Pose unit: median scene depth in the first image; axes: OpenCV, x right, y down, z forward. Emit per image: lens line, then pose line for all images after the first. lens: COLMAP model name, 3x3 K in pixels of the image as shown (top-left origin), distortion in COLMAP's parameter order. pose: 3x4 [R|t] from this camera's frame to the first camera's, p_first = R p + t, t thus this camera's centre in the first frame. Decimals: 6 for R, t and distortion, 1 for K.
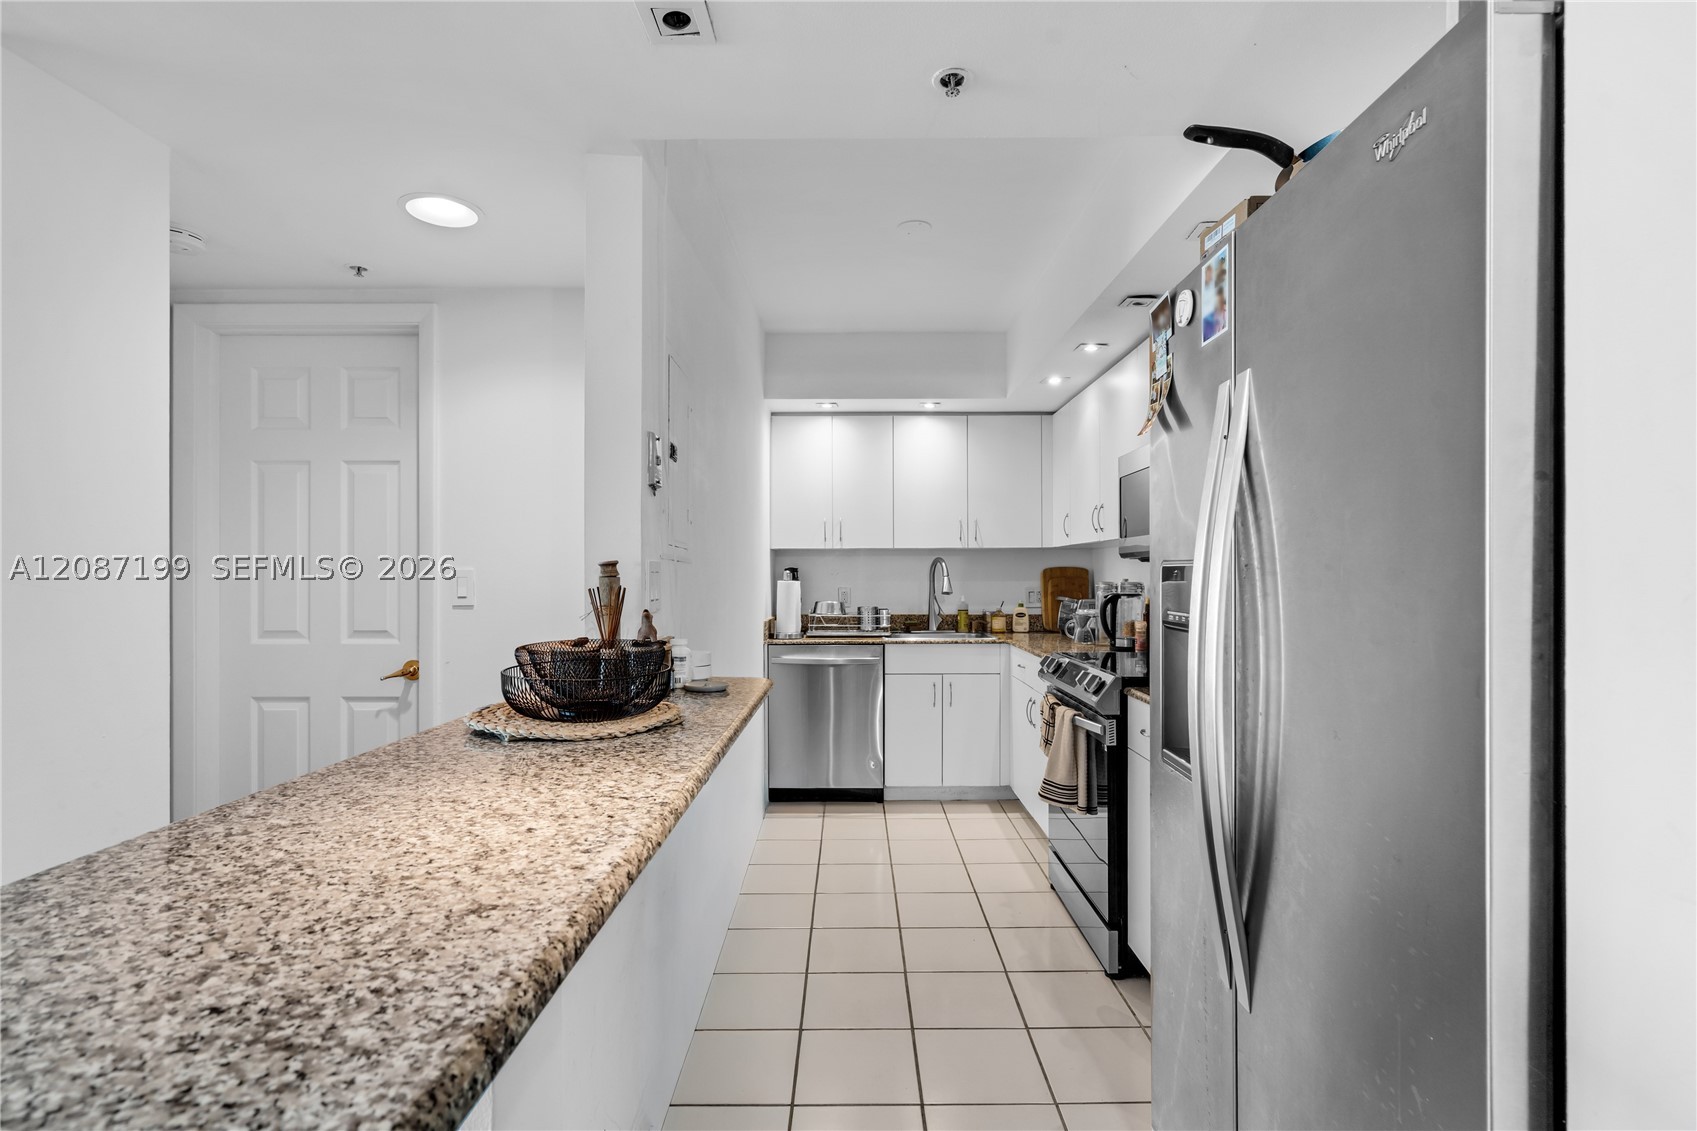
lens RADIAL K [[807.1, 0, 850.8], [0, 807.1, 570.1], [0, 0, 1]] dist [0.004132, 0.000074]
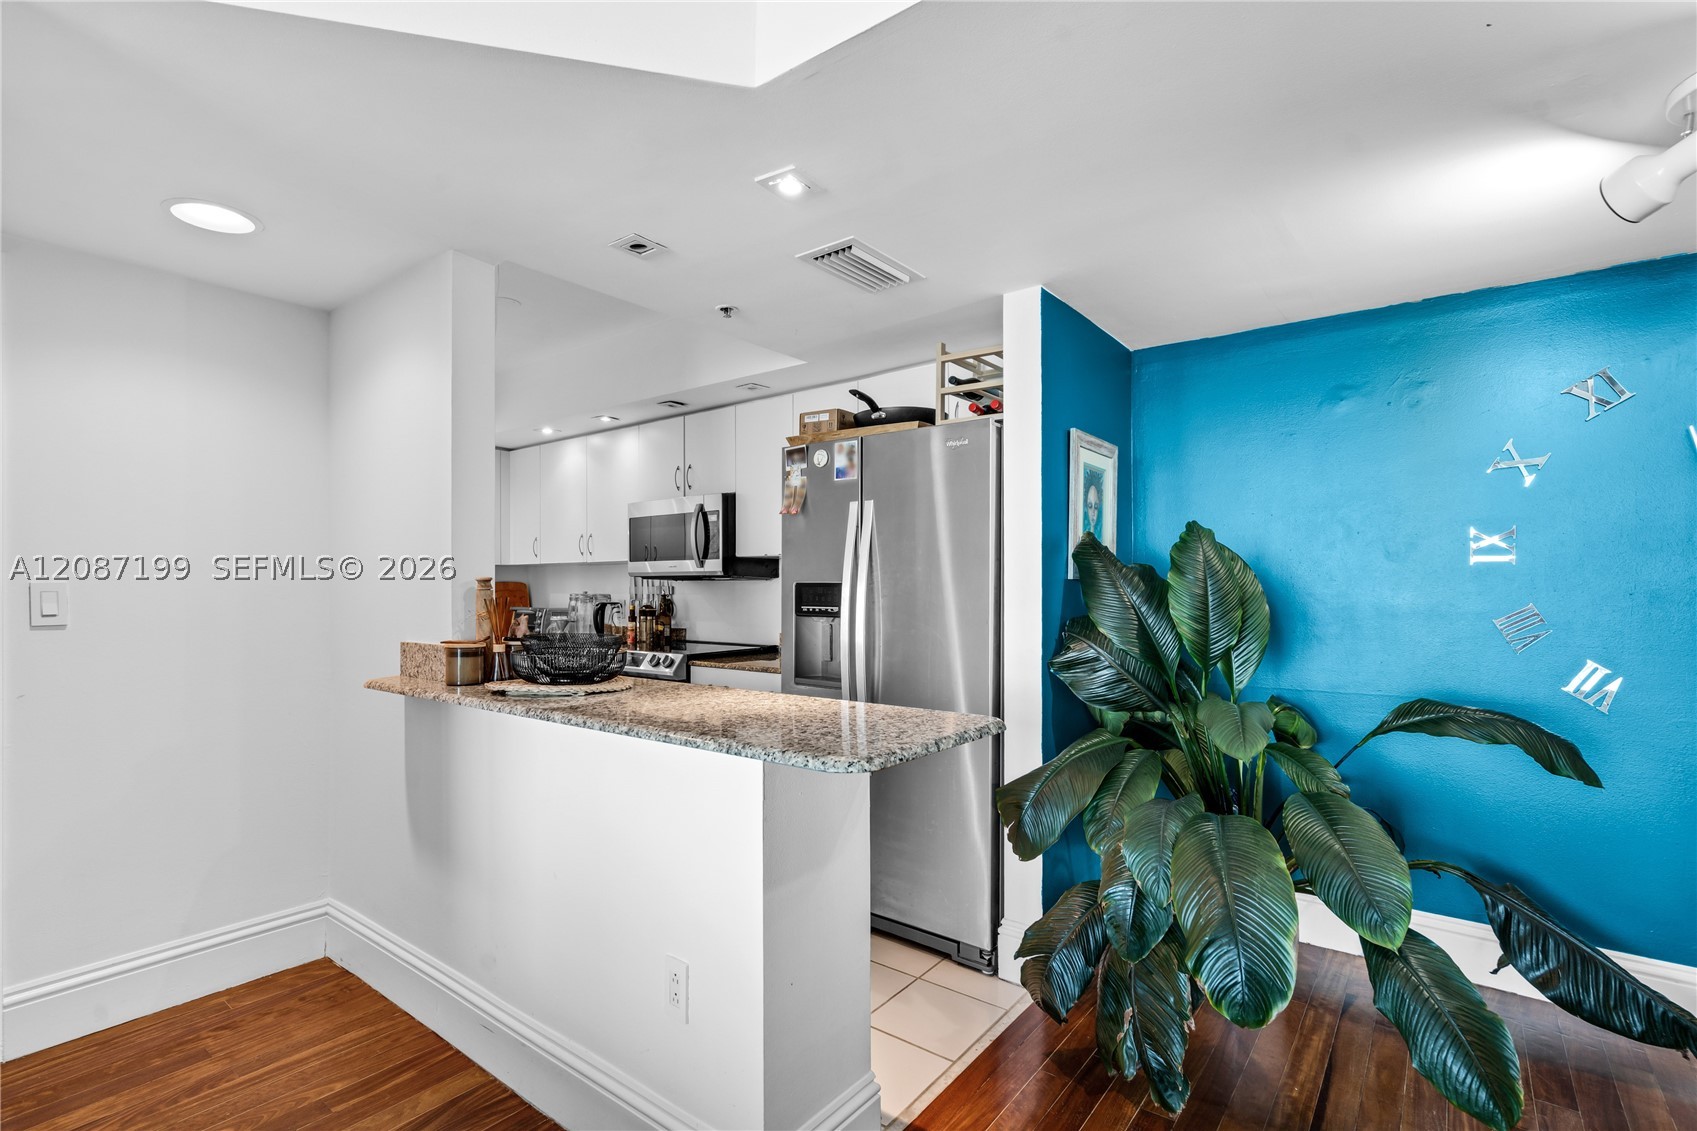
lens RADIAL K [[807.1, 0, 849.2], [0, 807.1, 569.8], [0, 0, 1]] dist [0.004132, 0.000074]
pose [[0.605051, 0.017684, 0.795990, -1.117406], [-0.004823, 0.999816, -0.018546, -0.003359], [-0.796172, 0.007382, 0.605025, -0.283328]]
